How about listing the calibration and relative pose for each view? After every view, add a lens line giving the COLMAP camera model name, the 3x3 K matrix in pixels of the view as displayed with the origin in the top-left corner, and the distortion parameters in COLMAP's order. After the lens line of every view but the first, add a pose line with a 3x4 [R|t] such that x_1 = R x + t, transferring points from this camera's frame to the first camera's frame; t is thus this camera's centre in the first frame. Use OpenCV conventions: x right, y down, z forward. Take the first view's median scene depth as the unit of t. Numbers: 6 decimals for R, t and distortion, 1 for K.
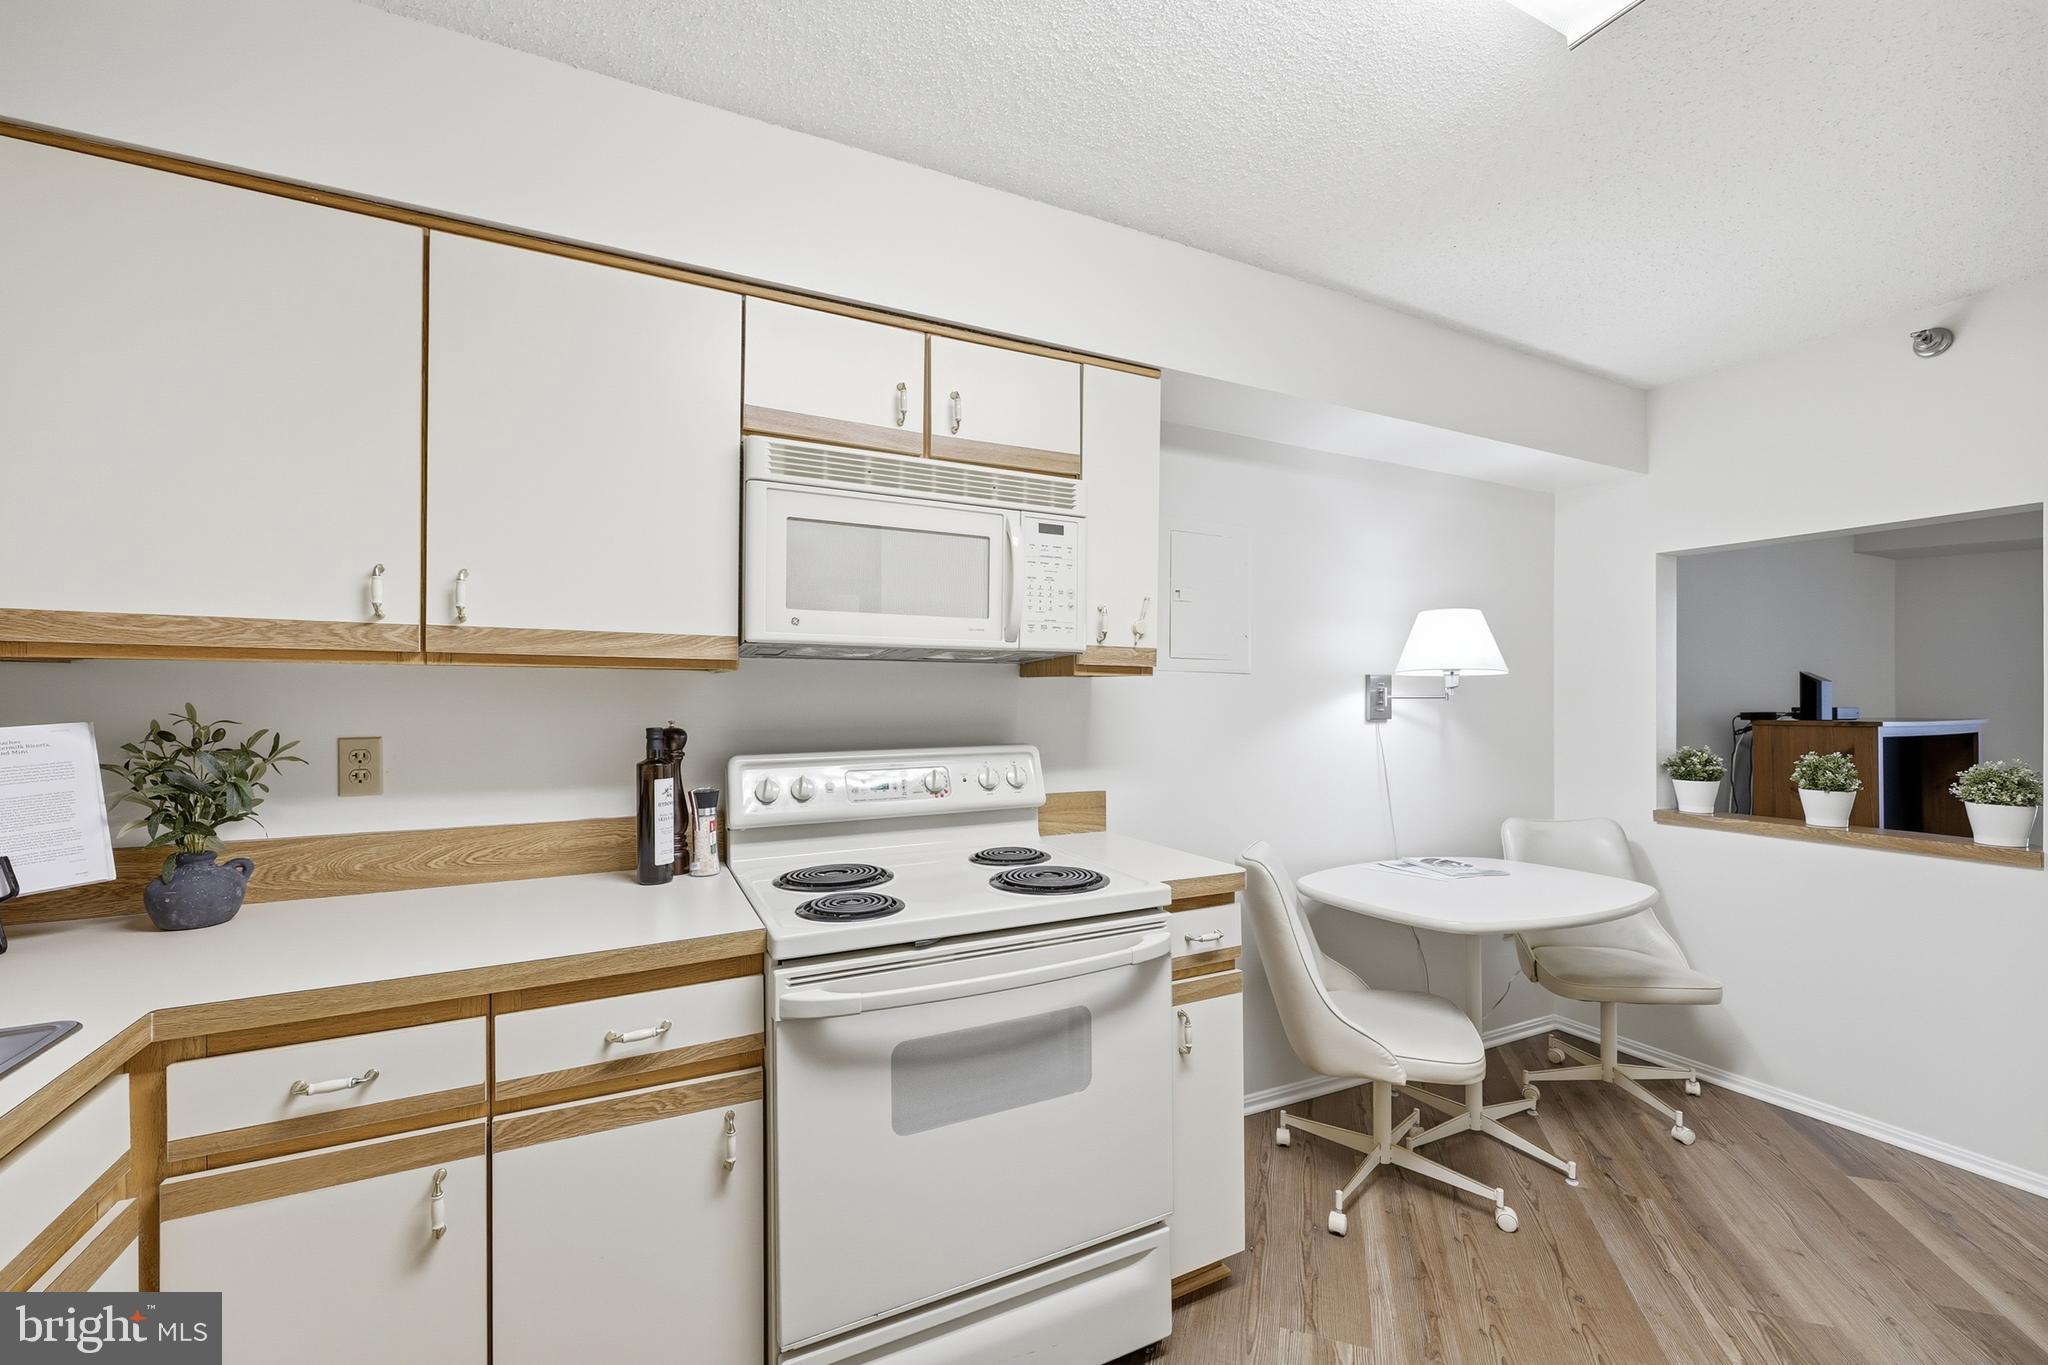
lens RADIAL K [[842.8, 0, 1026.4], [0, 842.8, 692.8], [0, 0, 1]] dist [0.000064, 0.000213]
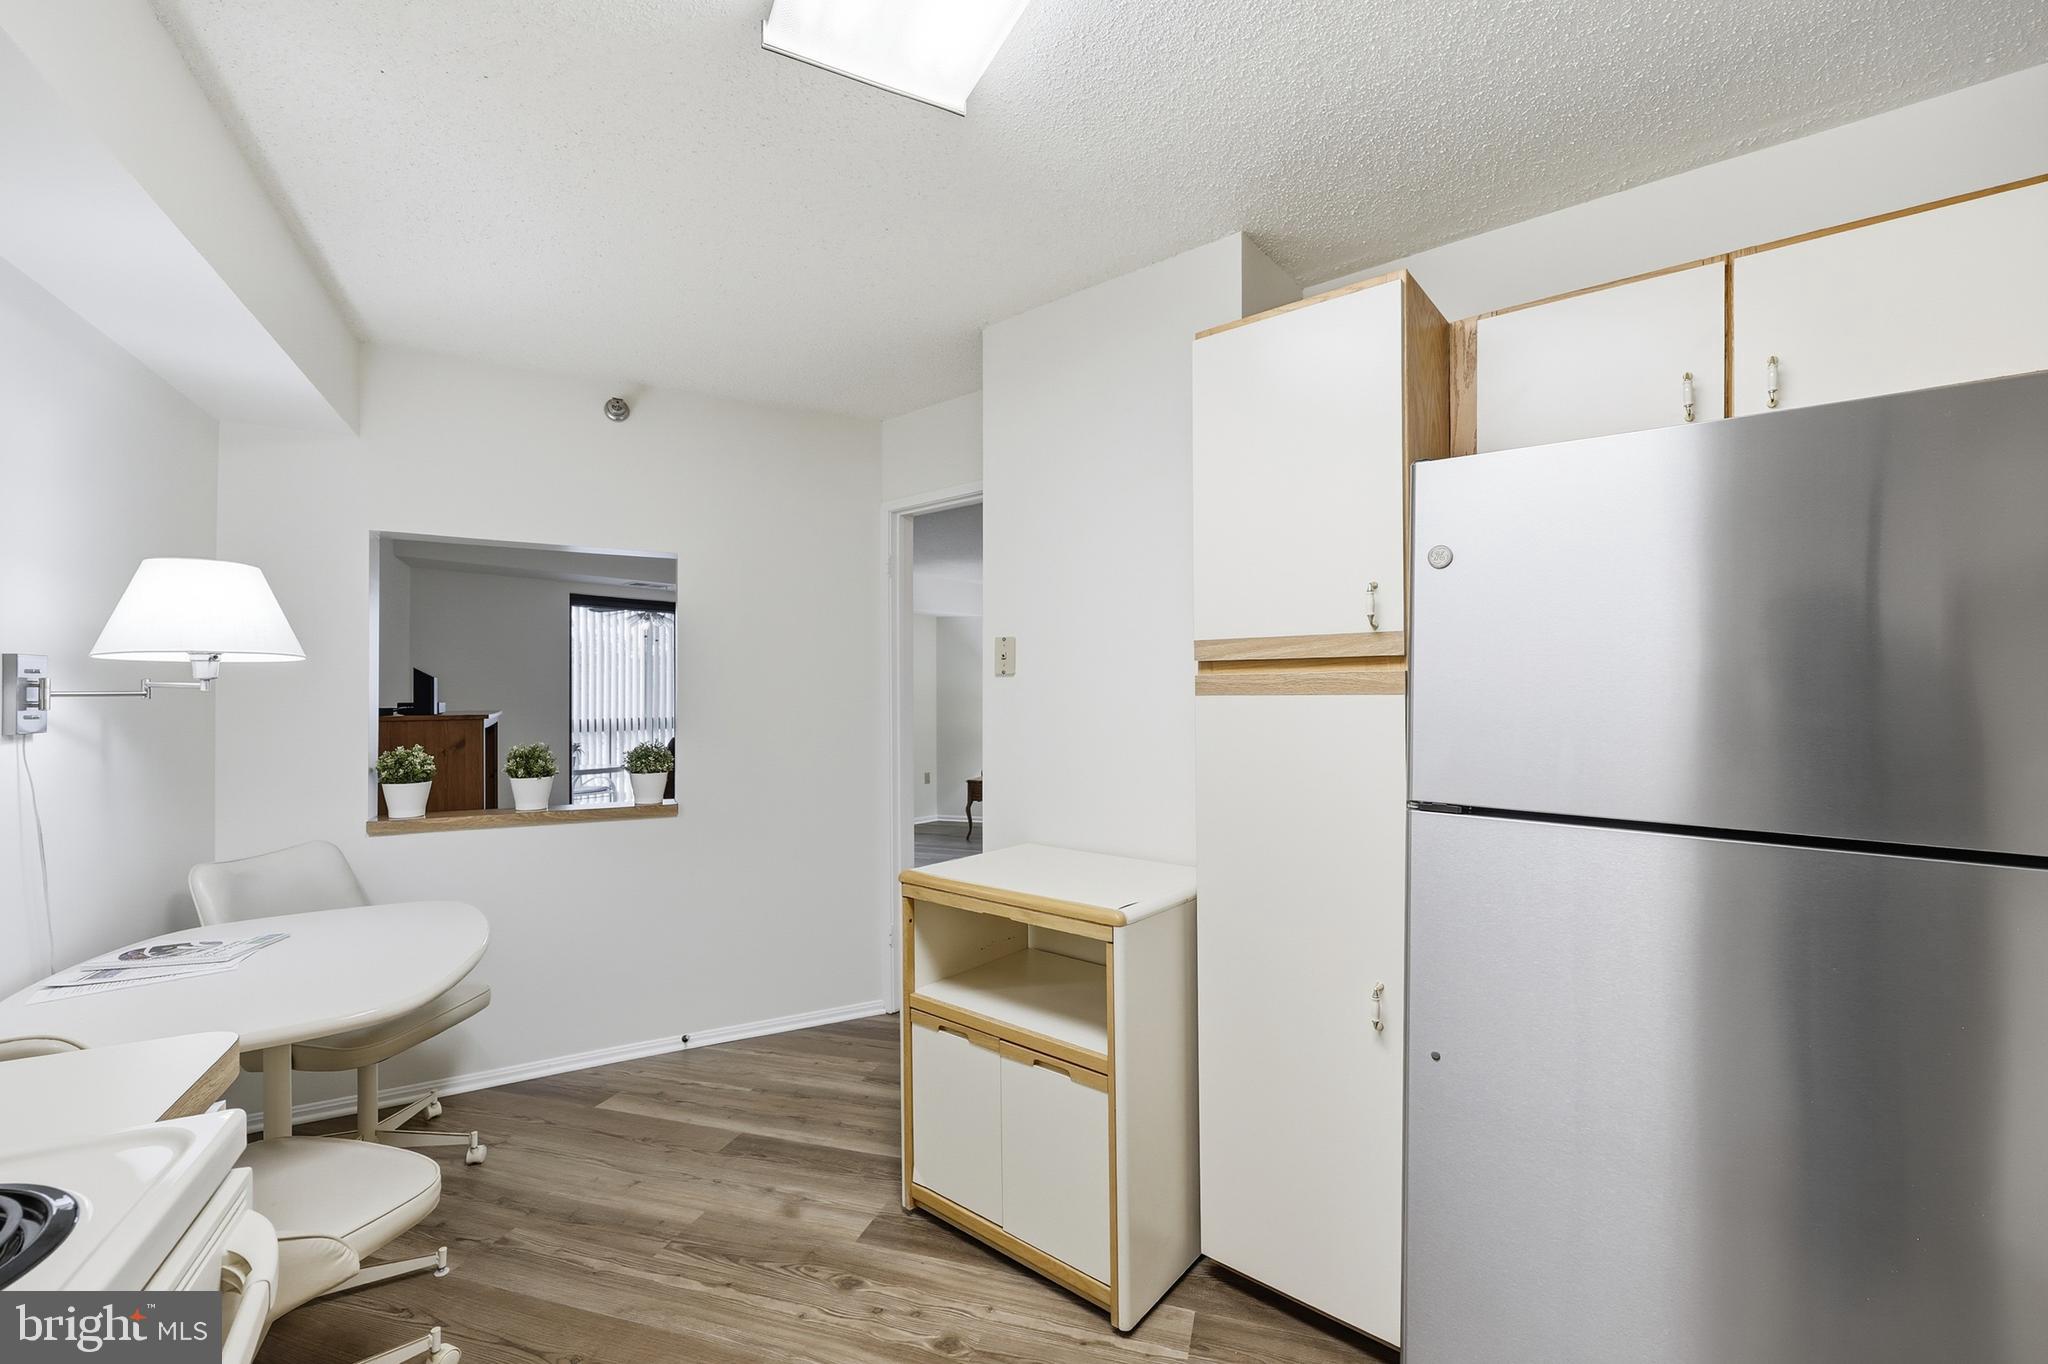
lens RADIAL K [[842.8, 0, 1068.3], [0, 842.8, 684.2], [0, 0, 1]] dist [0.000064, 0.000213]
pose [[-0.045688, 0.008831, 0.998917, -0.220841], [-0.005218, 0.999945, -0.009078, -0.000309], [-0.998942, -0.005627, -0.045639, 0.411776]]
